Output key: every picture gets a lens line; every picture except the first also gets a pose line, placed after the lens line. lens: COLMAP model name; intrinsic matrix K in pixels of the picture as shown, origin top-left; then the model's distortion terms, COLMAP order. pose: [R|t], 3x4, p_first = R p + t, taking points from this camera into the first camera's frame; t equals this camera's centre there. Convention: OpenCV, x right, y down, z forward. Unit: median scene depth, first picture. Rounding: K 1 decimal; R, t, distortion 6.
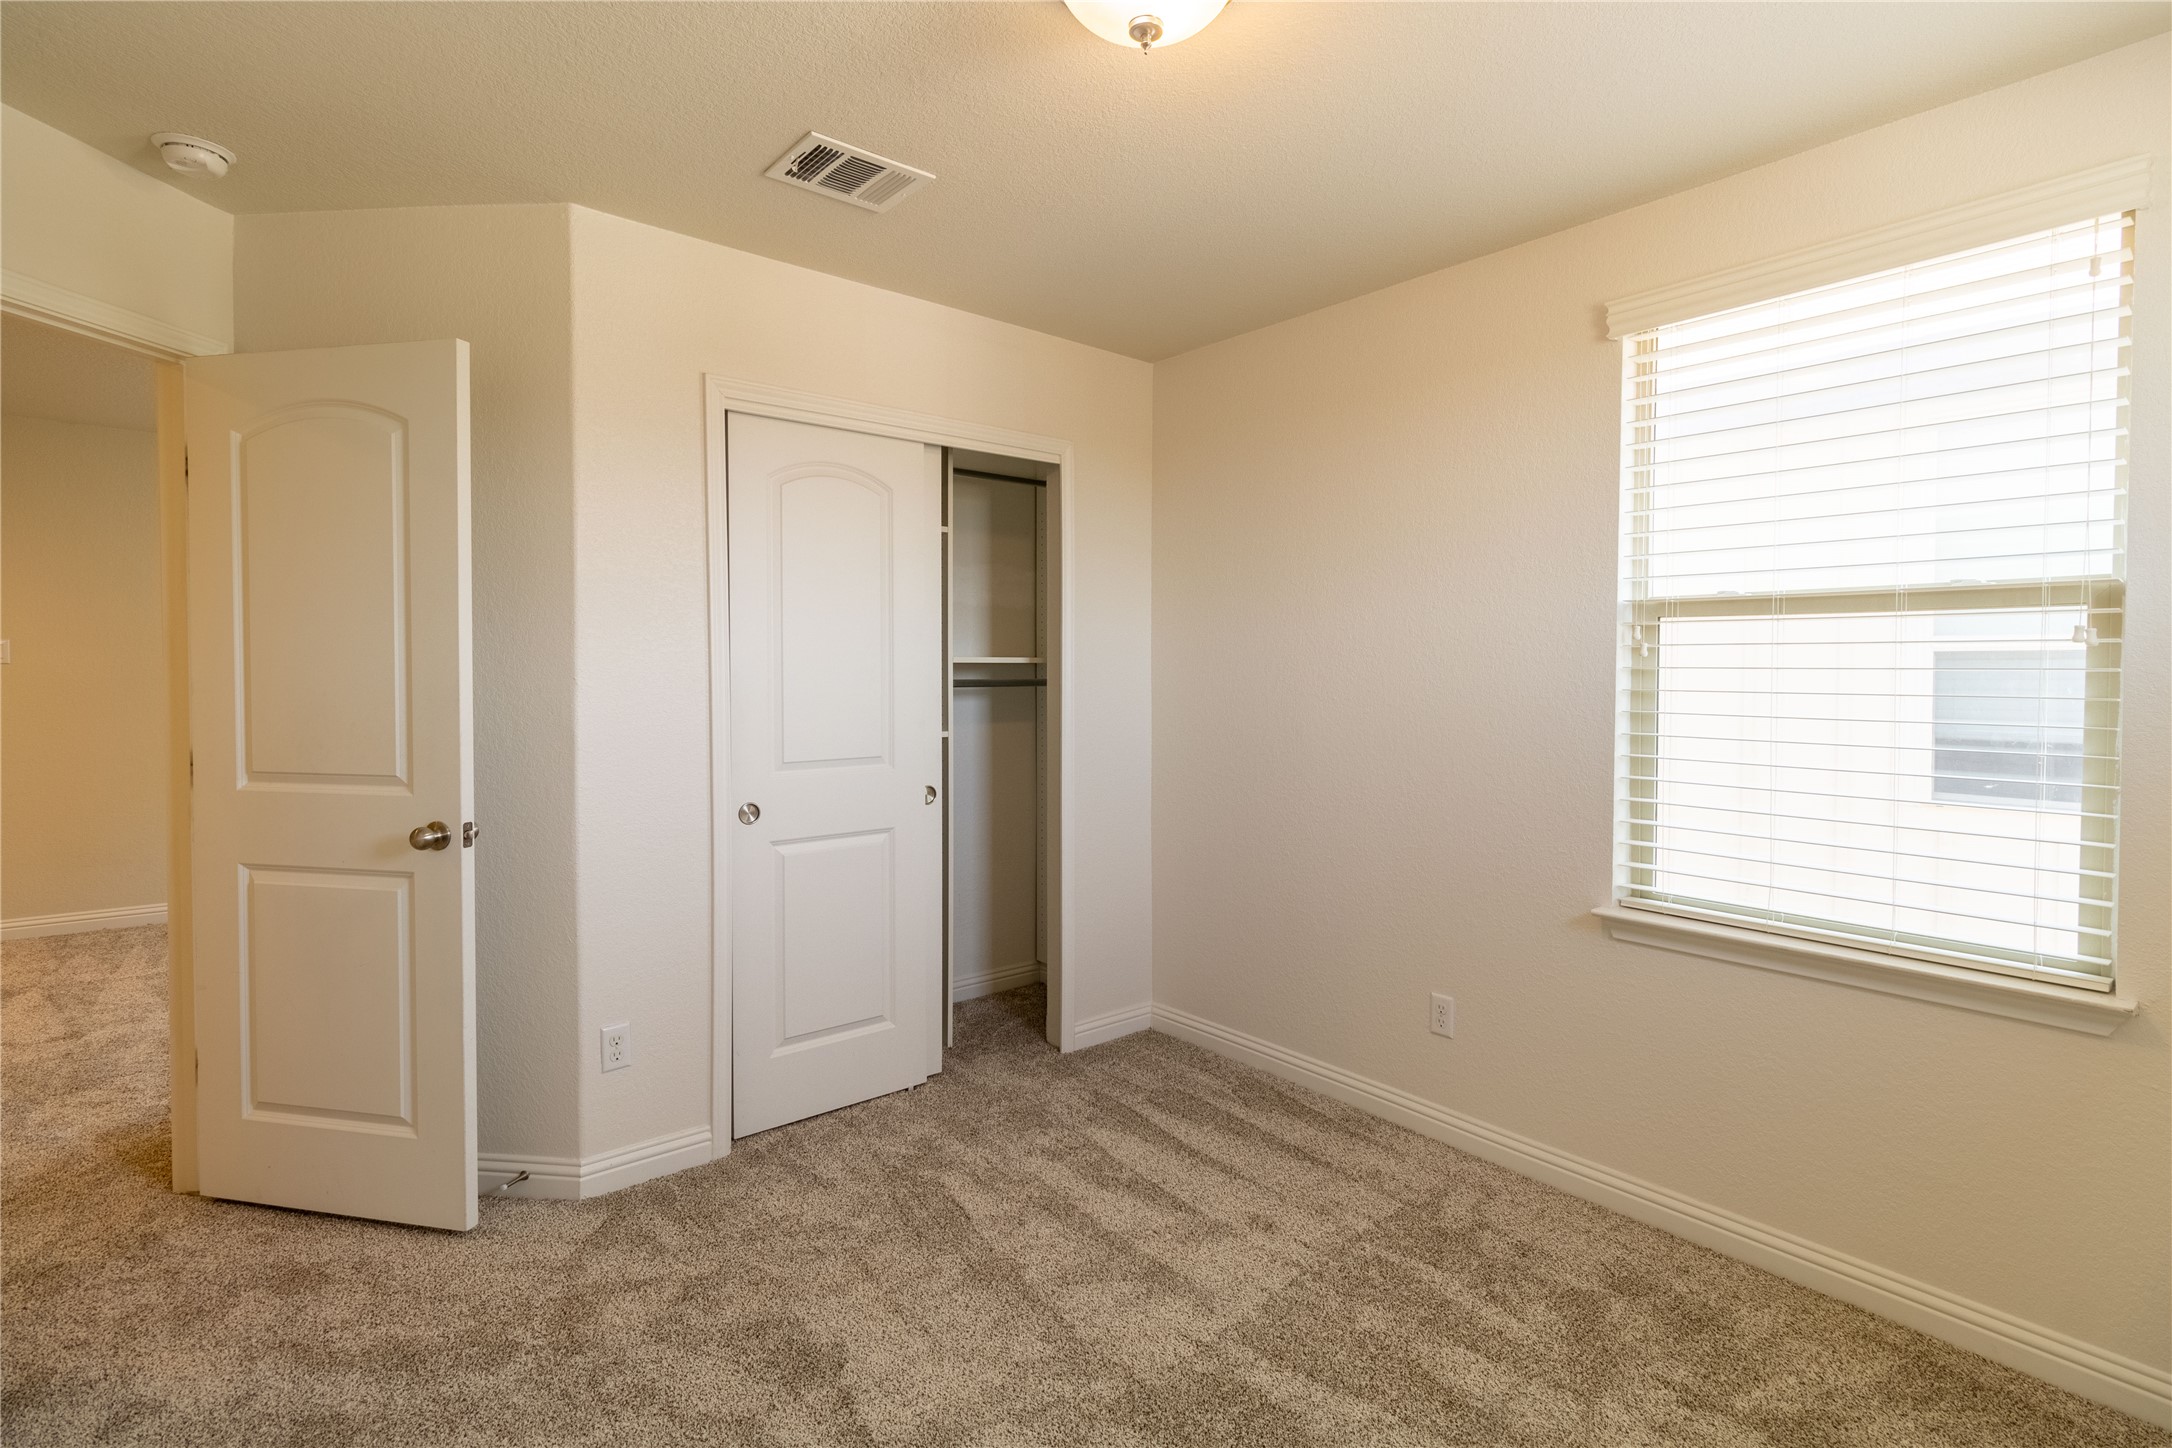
lens RADIAL K [[1015.5, 0, 1090.5], [0, 1015.5, 679.3], [0, 0, 1]] dist [0.001163, -0.001460]
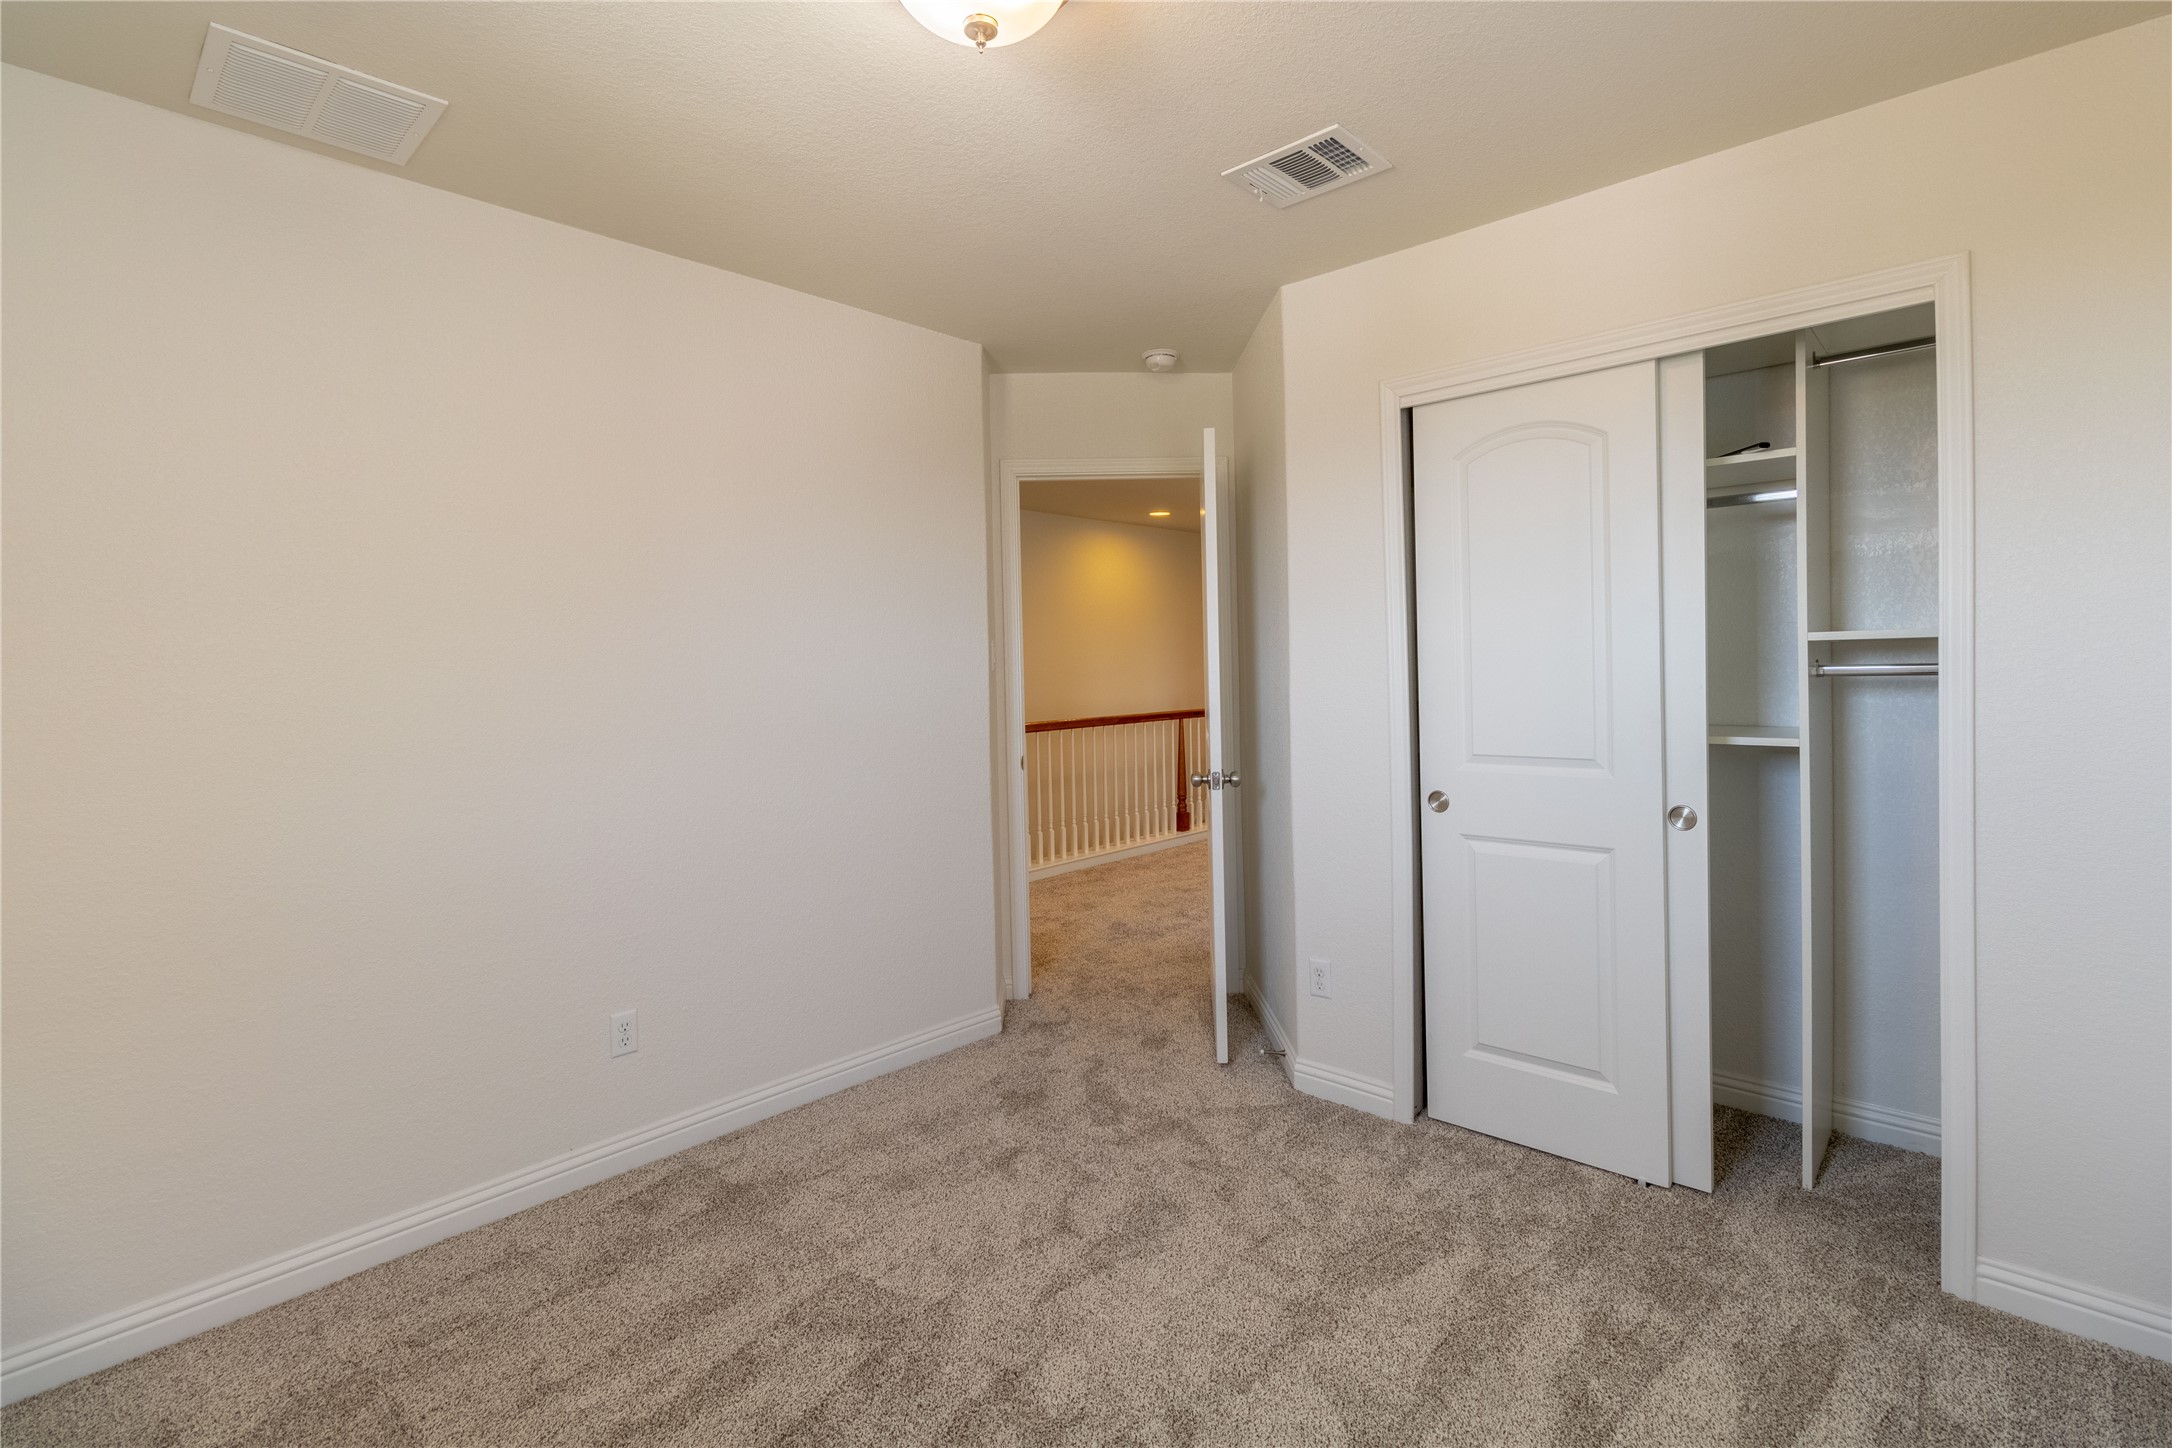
lens RADIAL K [[1015.5, 0, 1156.2], [0, 1015.5, 683.6], [0, 0, 1]] dist [0.001163, -0.001460]
pose [[0.153126, 0.010372, -0.988152, 0.700409], [0.009003, 0.999889, 0.011890, 0.001028], [0.988166, -0.010717, 0.153016, 0.654440]]
